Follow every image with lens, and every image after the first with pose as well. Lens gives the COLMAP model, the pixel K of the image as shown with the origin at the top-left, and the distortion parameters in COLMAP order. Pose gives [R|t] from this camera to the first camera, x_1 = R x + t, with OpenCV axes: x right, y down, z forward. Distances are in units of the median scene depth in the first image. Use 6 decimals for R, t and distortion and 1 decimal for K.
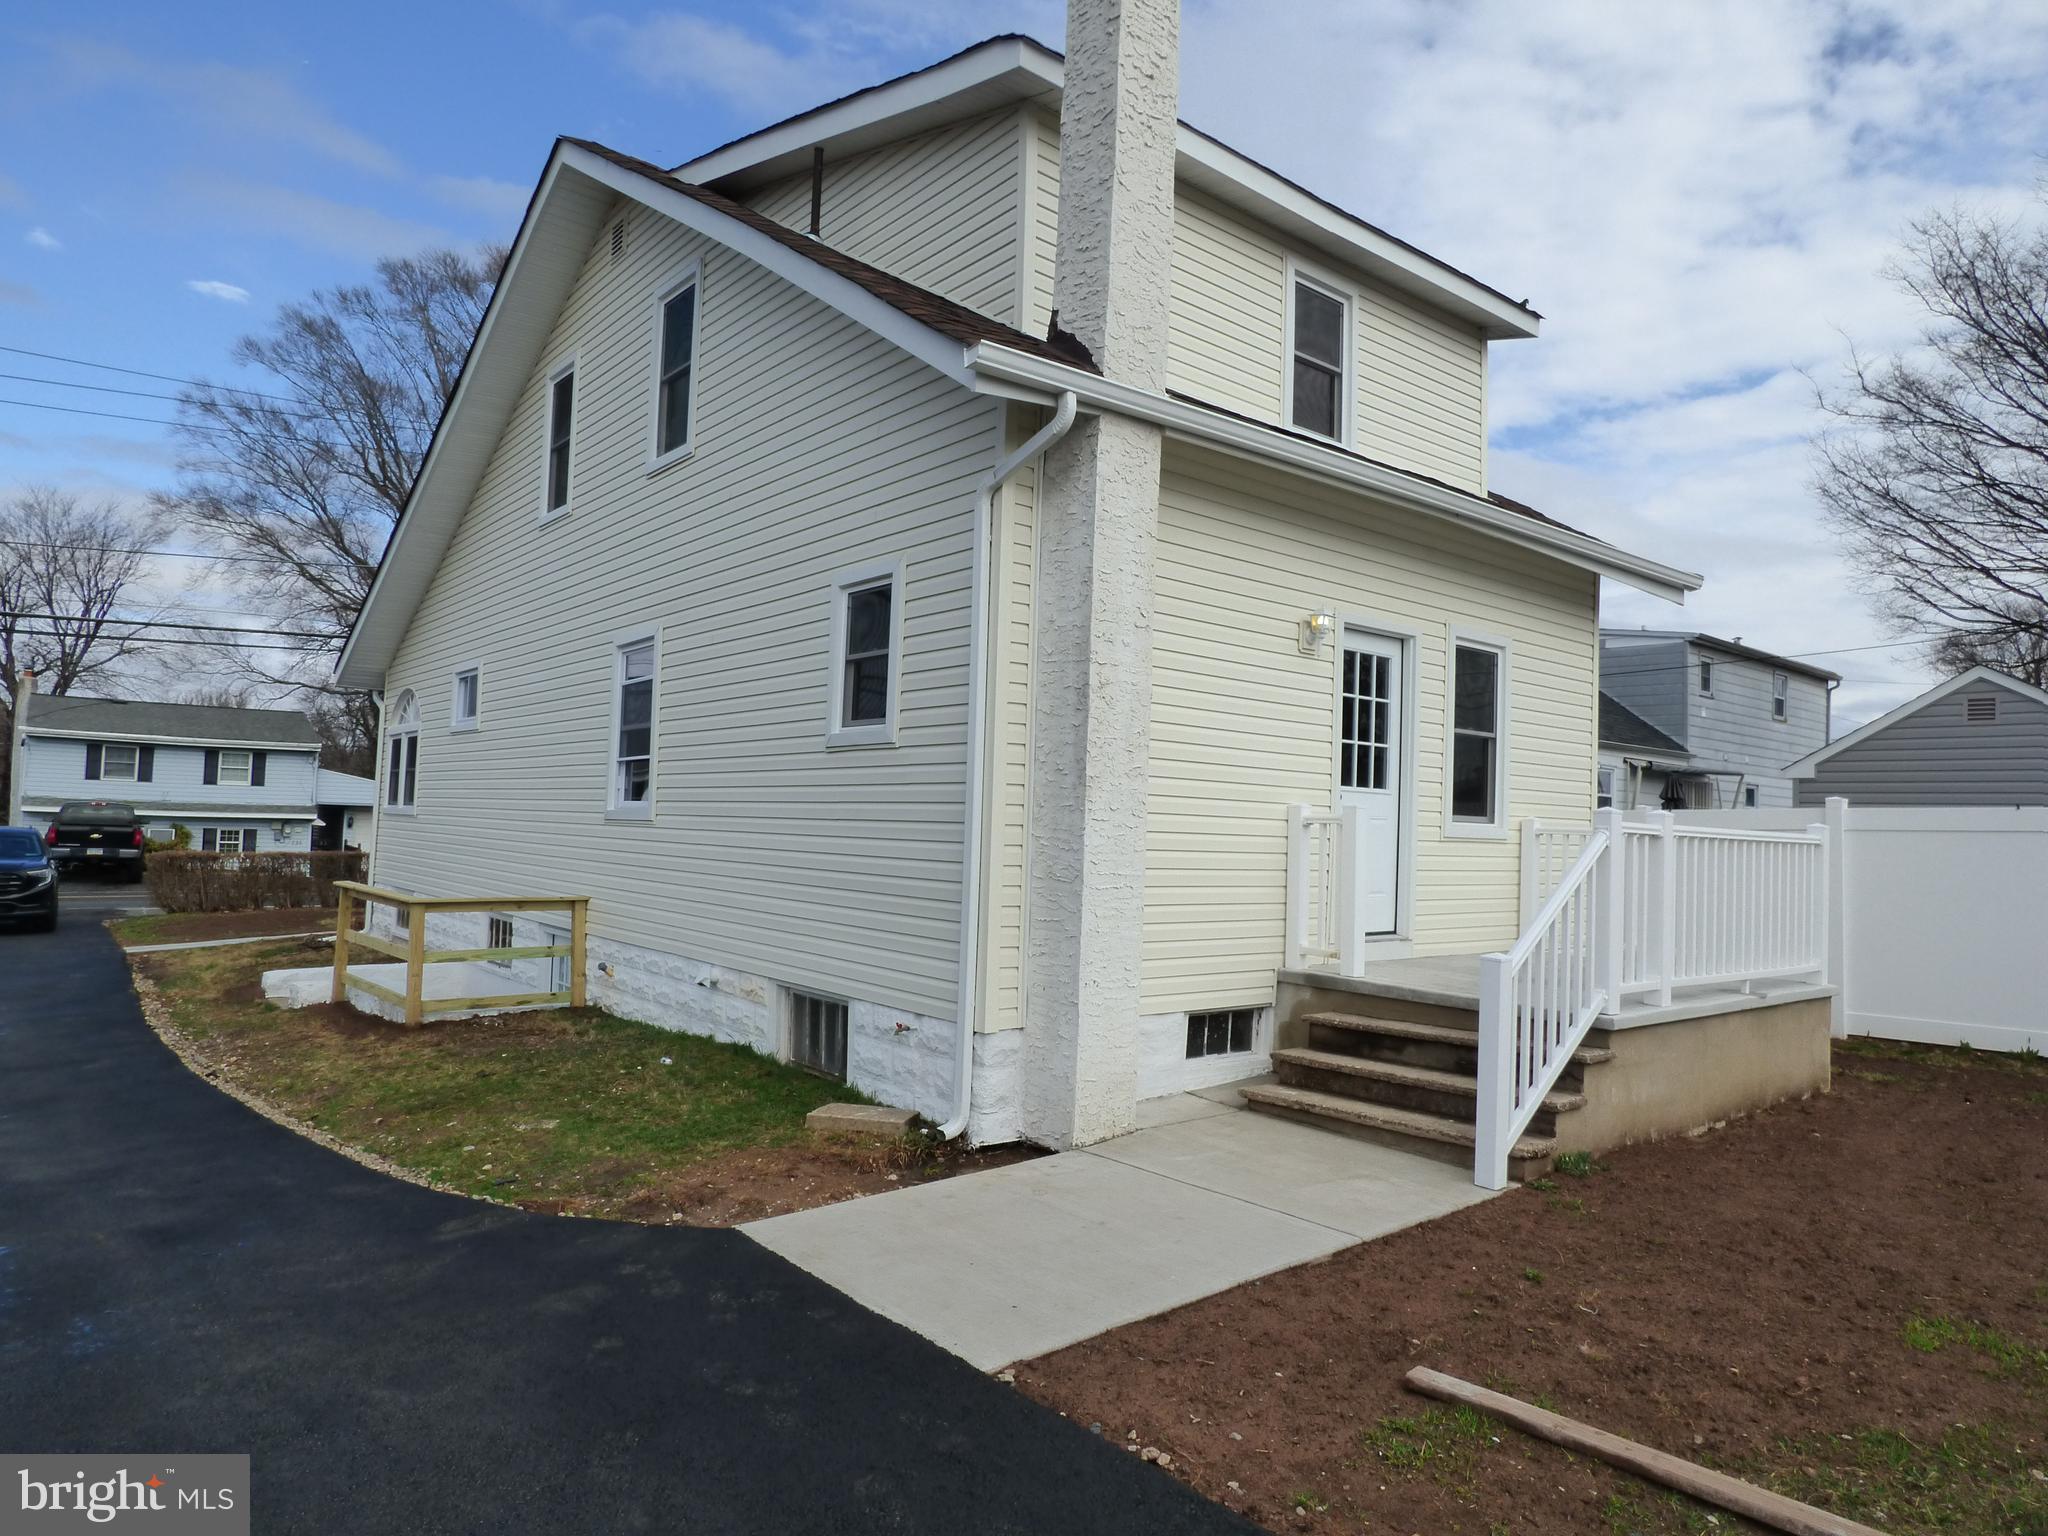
lens RADIAL K [[1236.0, 0, 1024.0], [0, 1236.0, 768.0], [0, 0, 1]] dist [-0.025793, 0.021493]
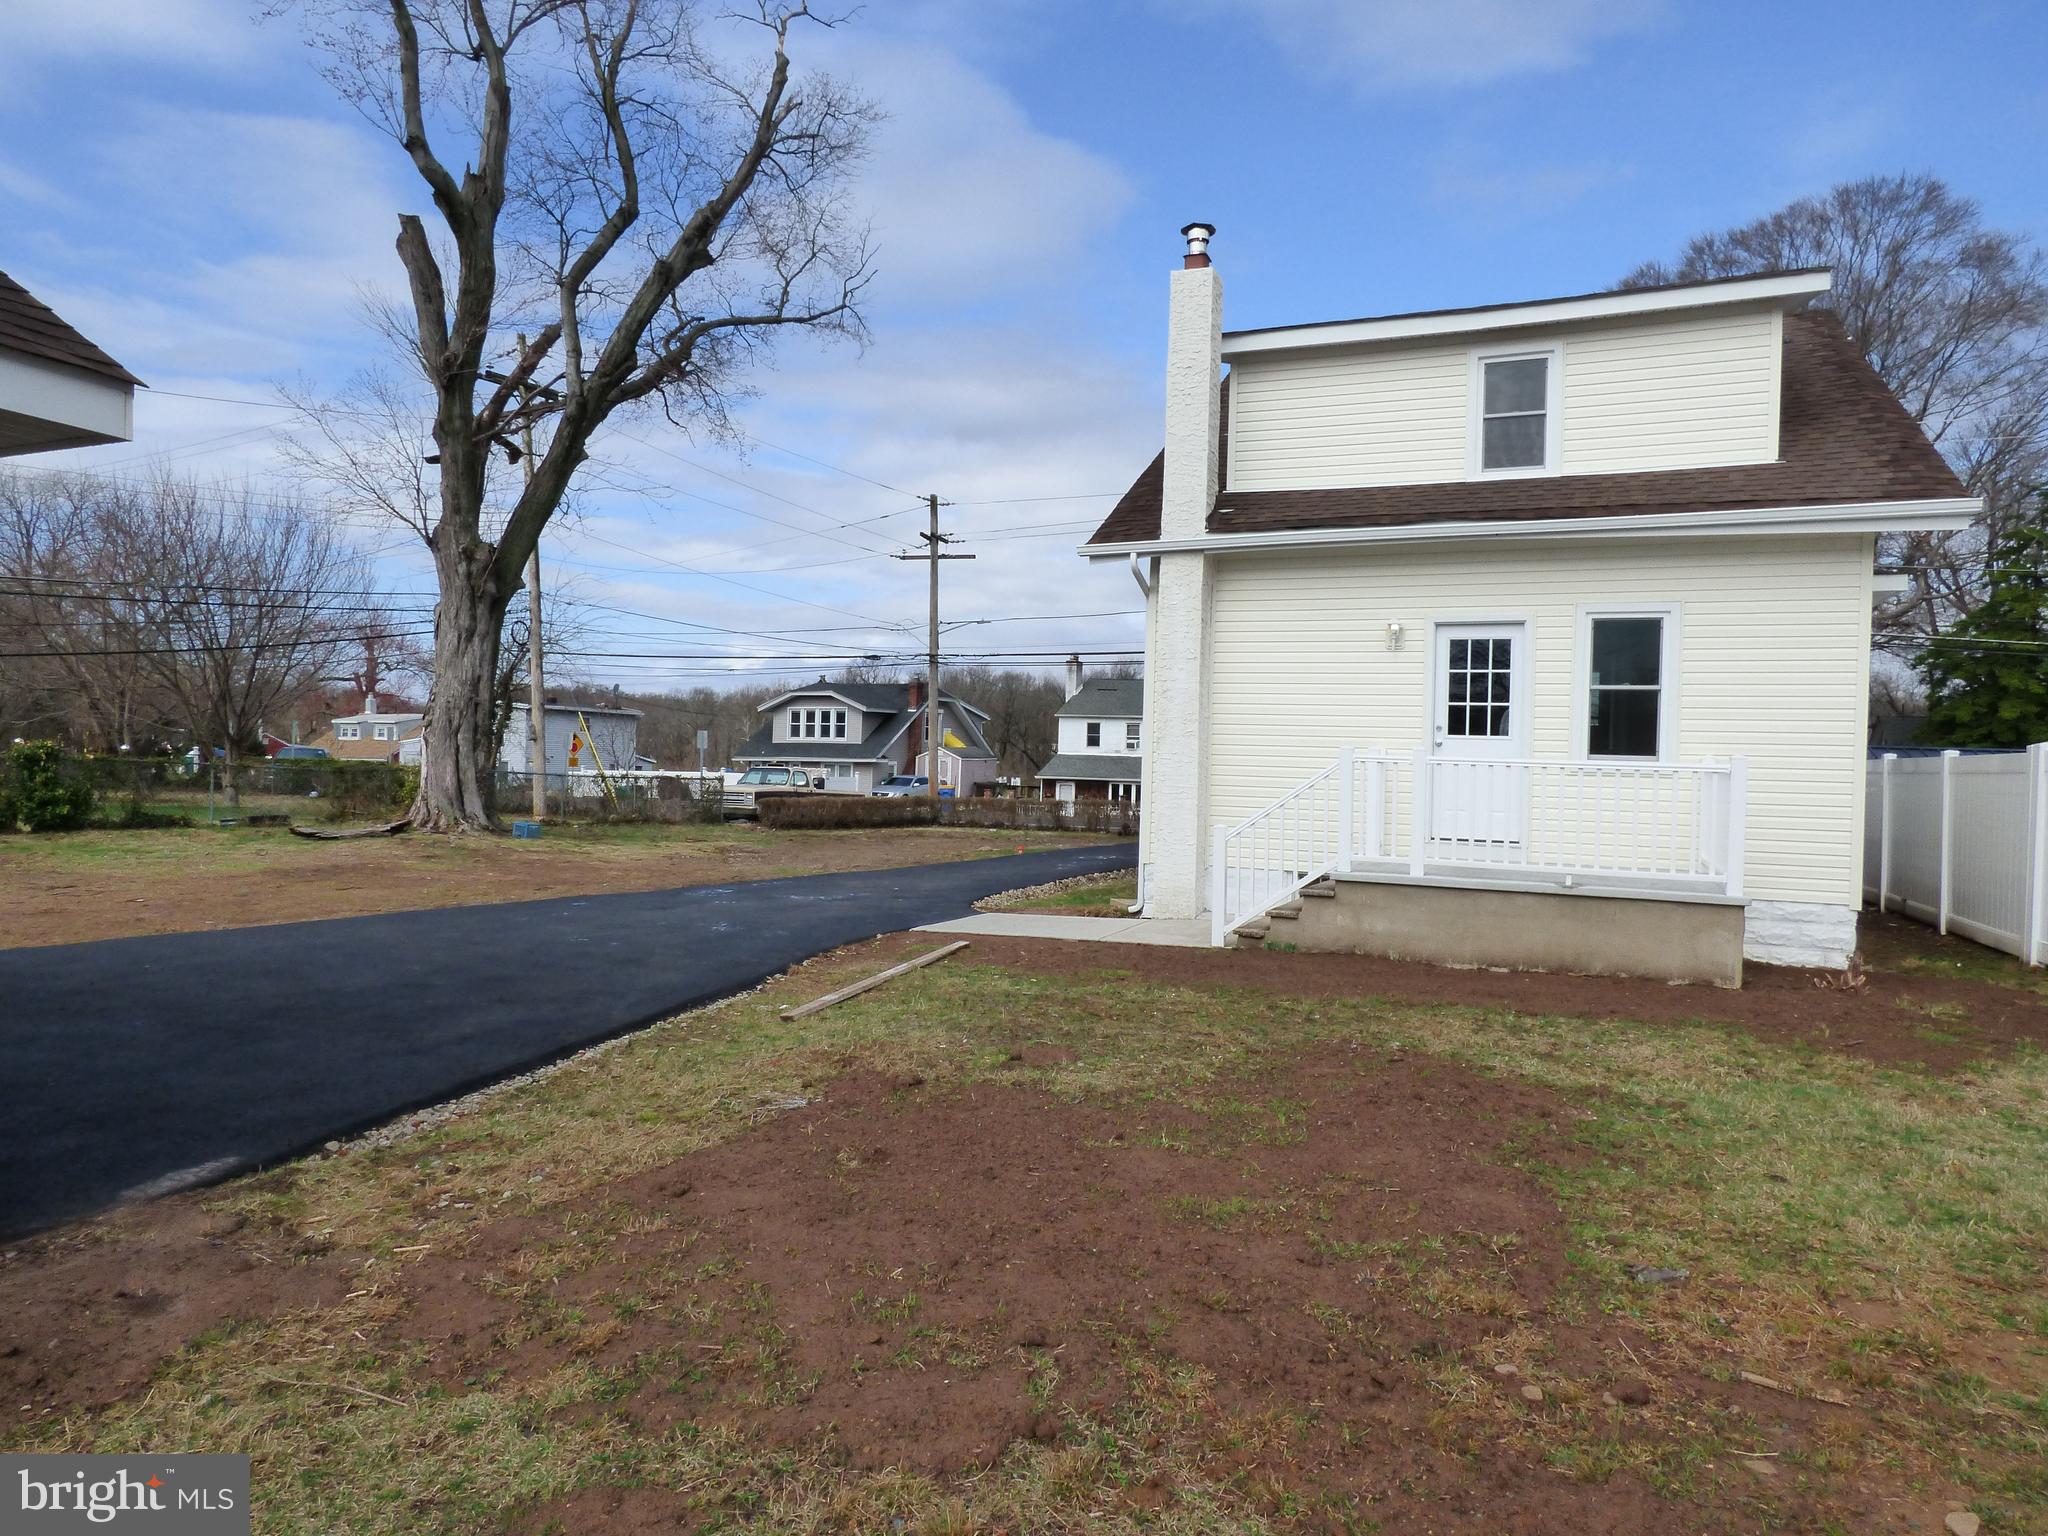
lens RADIAL K [[1236.0, 0, 1024.0], [0, 1236.0, 768.0], [0, 0, 1]] dist [-0.025793, 0.021493]
pose [[0.465111, -0.013937, -0.885143, 1.380437], [0.033928, 0.999422, 0.002092, 0.034654], [0.884602, -0.031004, 0.465315, -0.105933]]
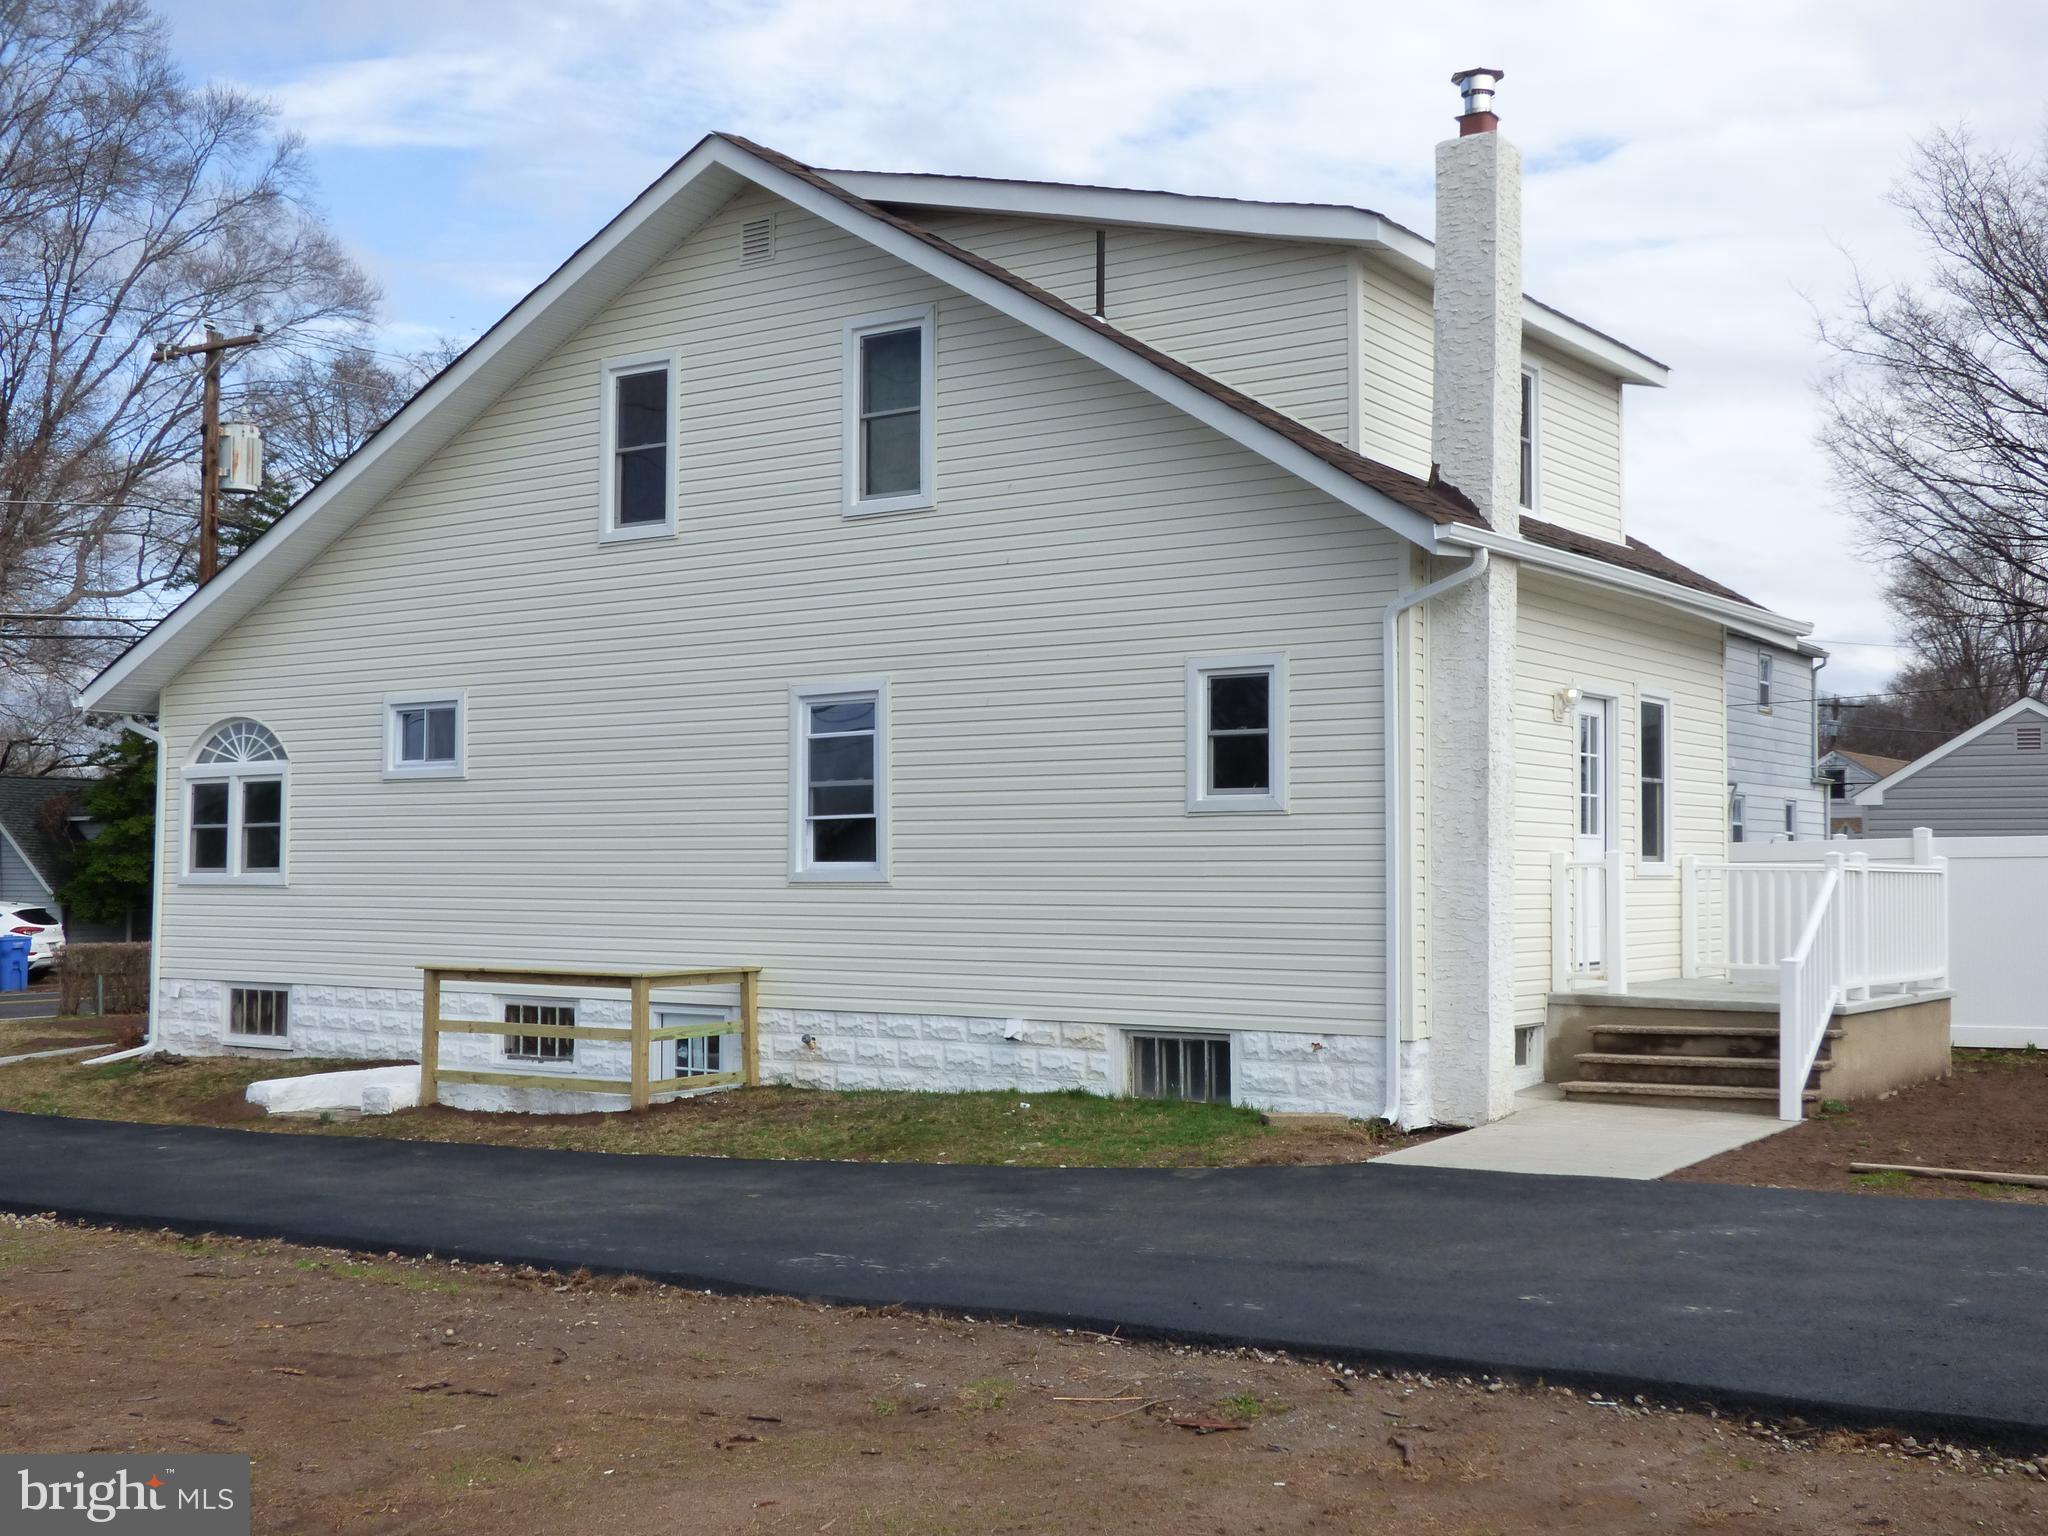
lens RADIAL K [[2231.3, 0, 1024.0], [0, 2231.3, 768.0], [0, 0, 1]] dist [0.017634, -0.007687]
pose [[0.961629, -0.015447, 0.273919, -0.849929], [0.013752, 0.999873, 0.008110, -0.074629], [-0.274010, -0.004032, 0.961718, -0.902586]]
